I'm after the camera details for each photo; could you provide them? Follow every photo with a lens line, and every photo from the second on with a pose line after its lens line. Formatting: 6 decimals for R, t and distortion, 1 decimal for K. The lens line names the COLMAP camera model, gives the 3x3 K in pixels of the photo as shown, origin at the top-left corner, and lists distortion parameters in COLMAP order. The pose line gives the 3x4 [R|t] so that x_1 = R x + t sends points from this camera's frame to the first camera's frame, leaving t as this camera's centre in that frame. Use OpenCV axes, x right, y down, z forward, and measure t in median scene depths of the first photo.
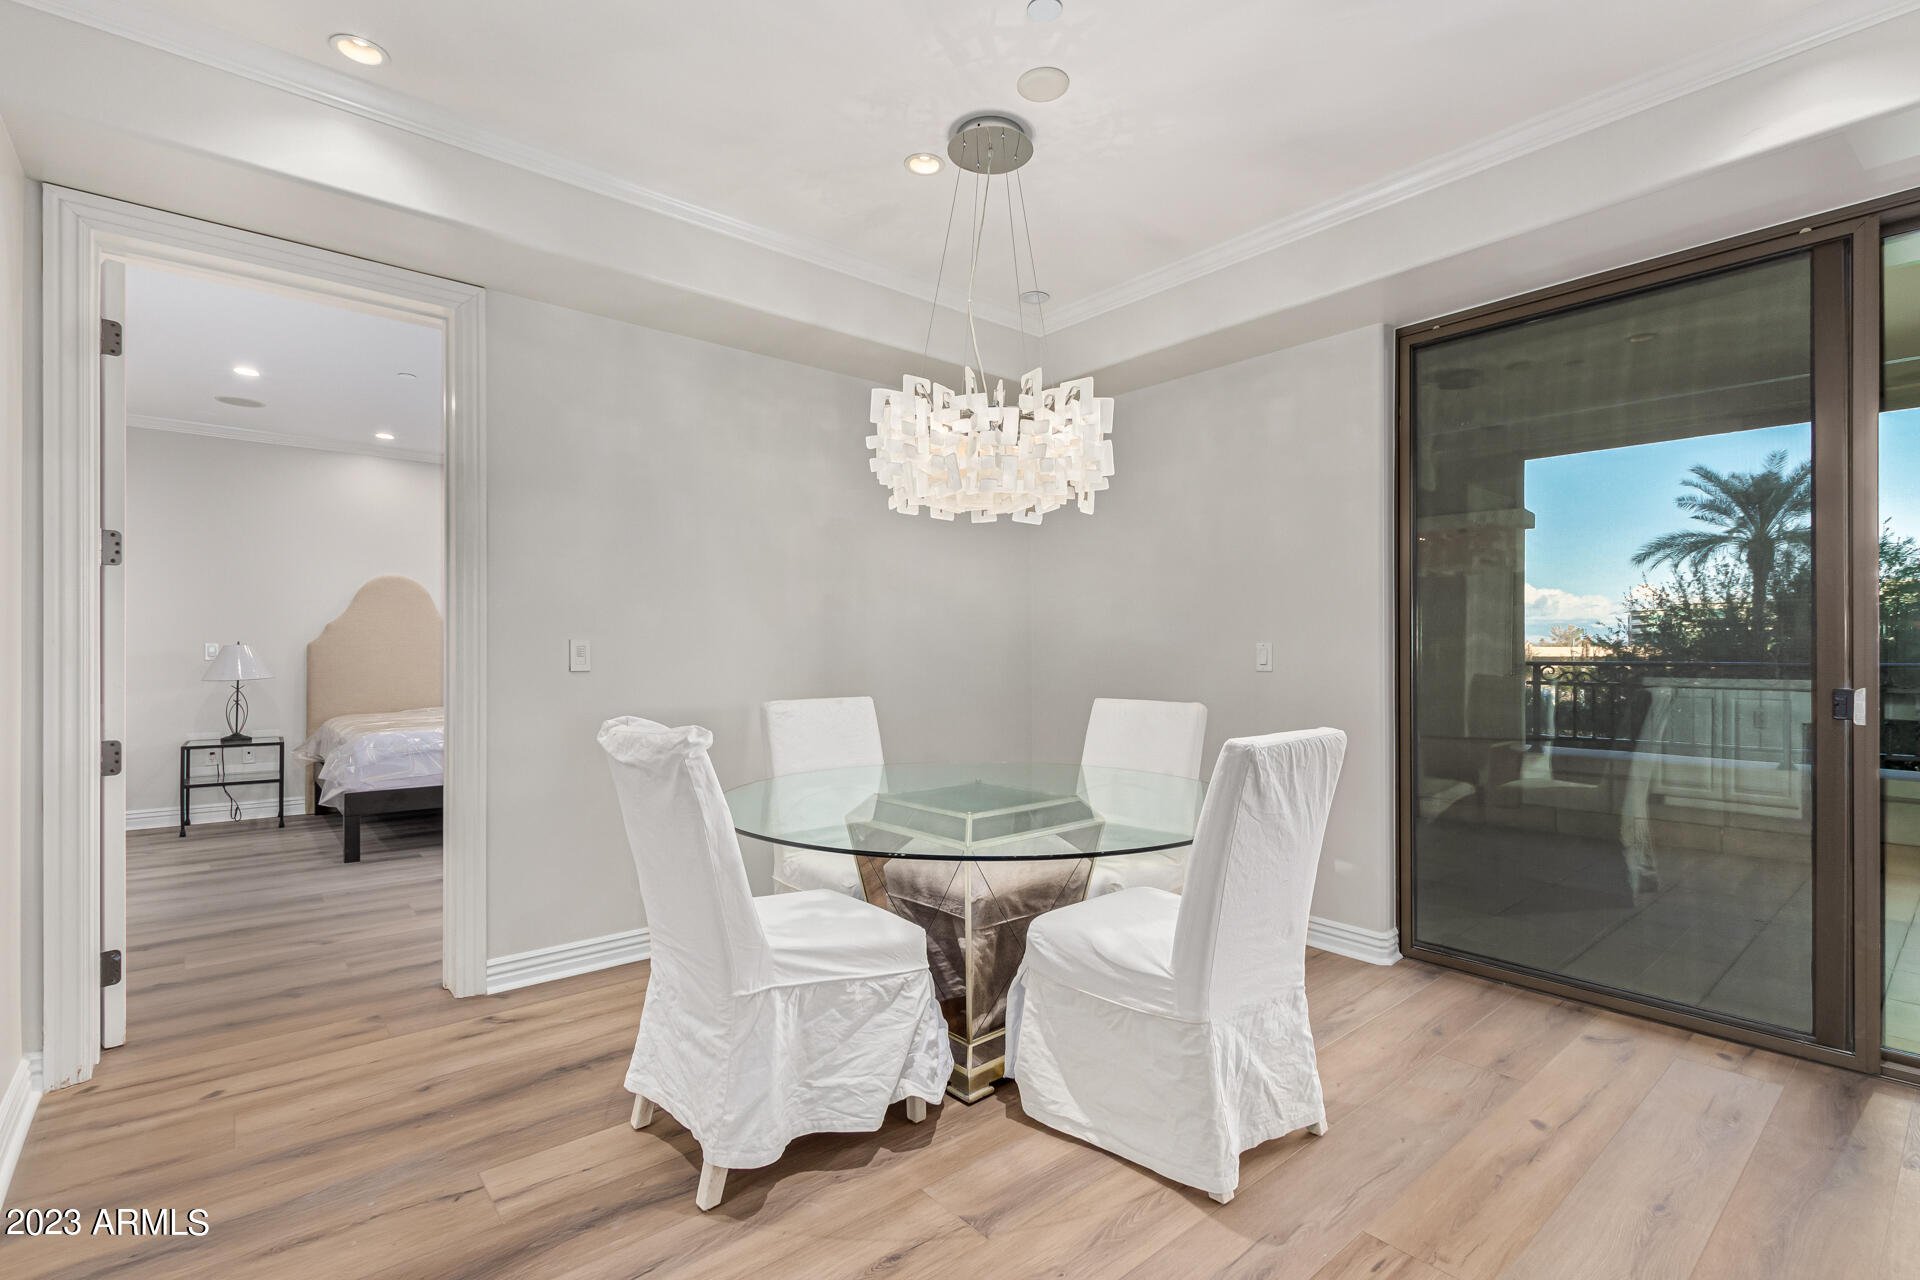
lens RADIAL K [[878.1, 0, 972.2], [0, 878.1, 646.0], [0, 0, 1]] dist [0.008319, -0.003068]
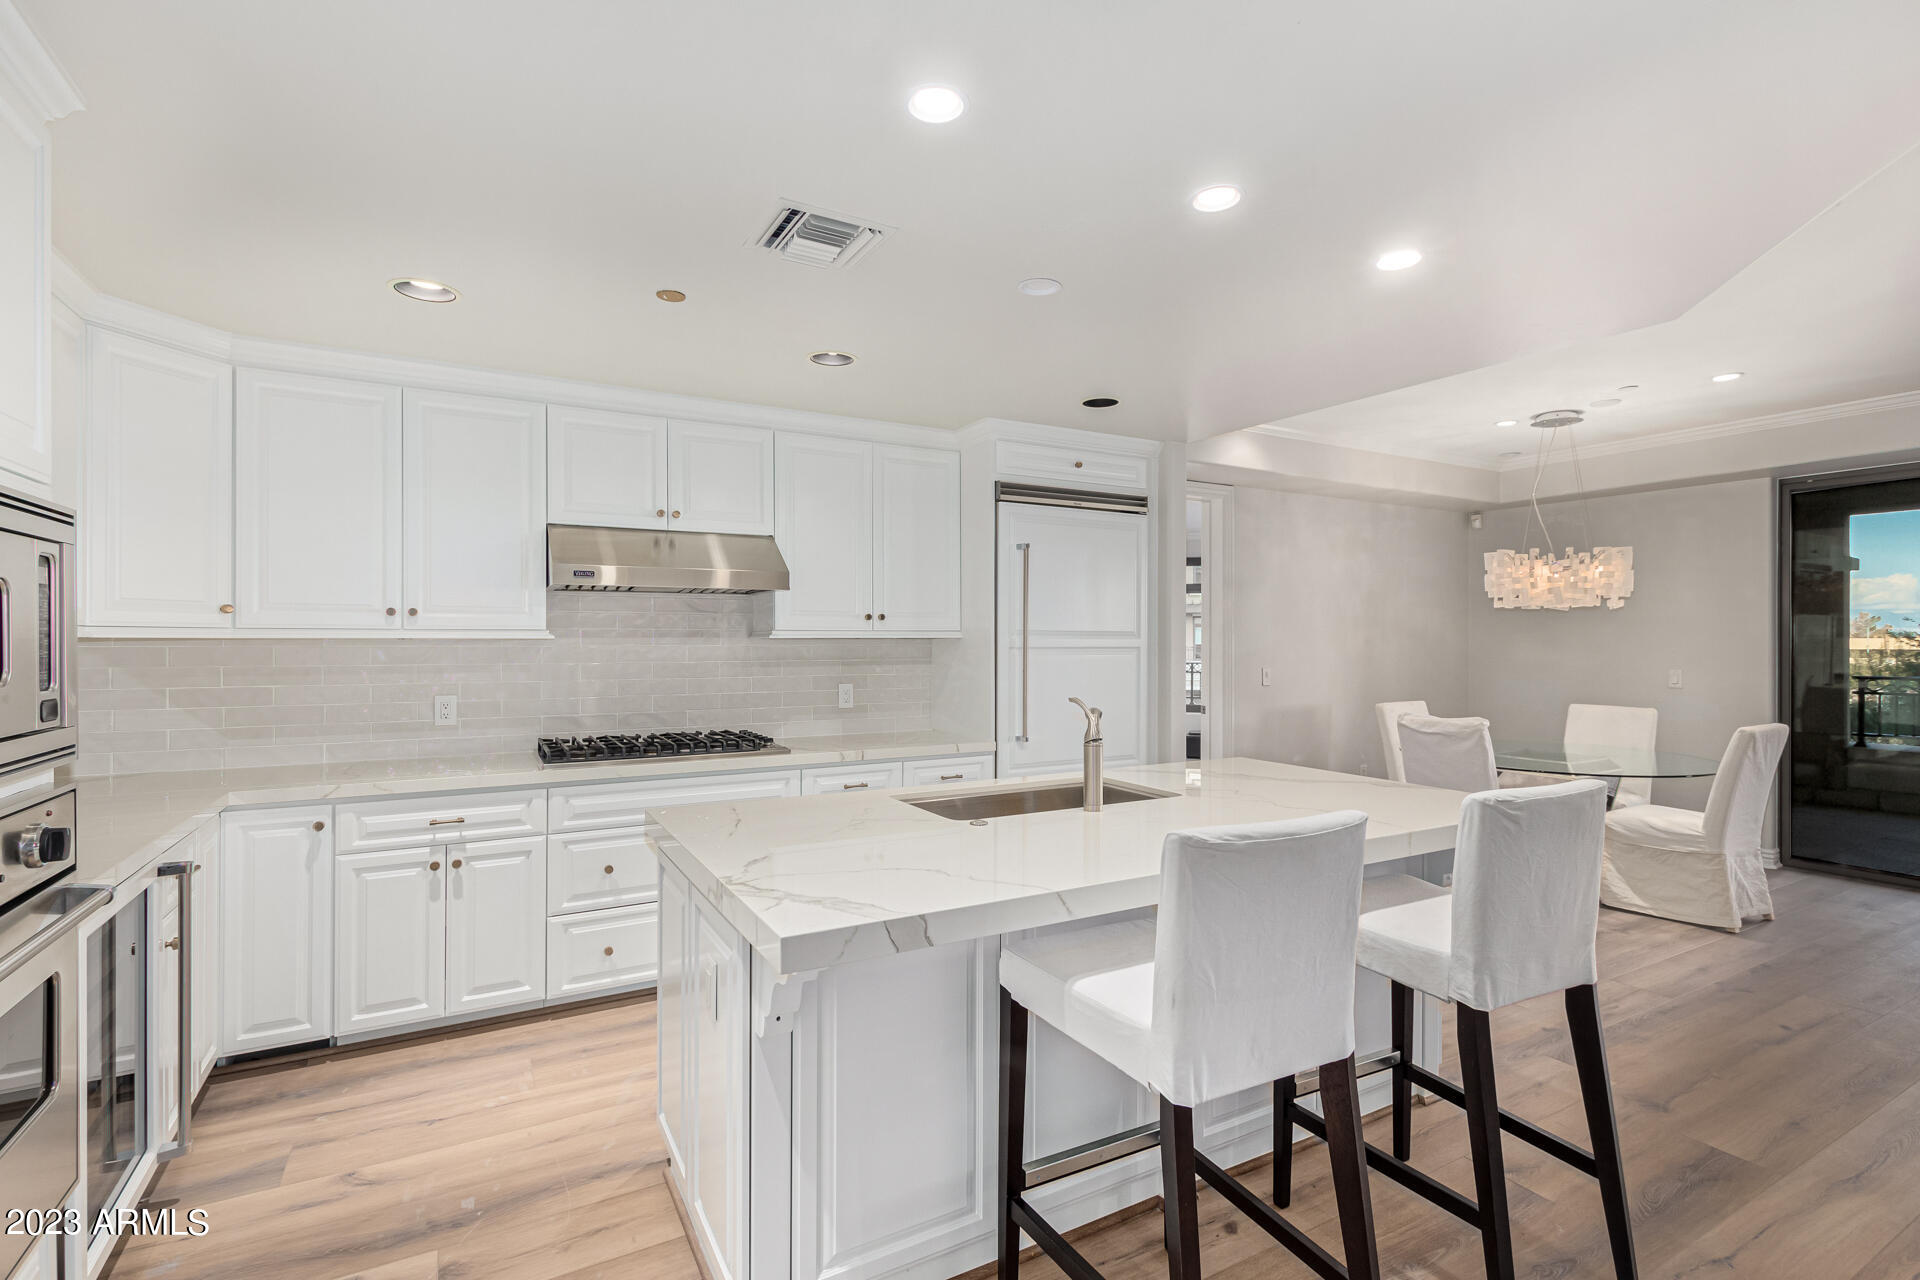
lens RADIAL K [[878.1, 0, 975.7], [0, 878.1, 637.7], [0, 0, 1]] dist [0.008319, -0.003068]
pose [[0.982034, 0.002993, -0.188680, -1.102066], [-0.002332, 0.999990, 0.003722, -0.117719], [0.188689, -0.003215, 0.982032, -1.453589]]
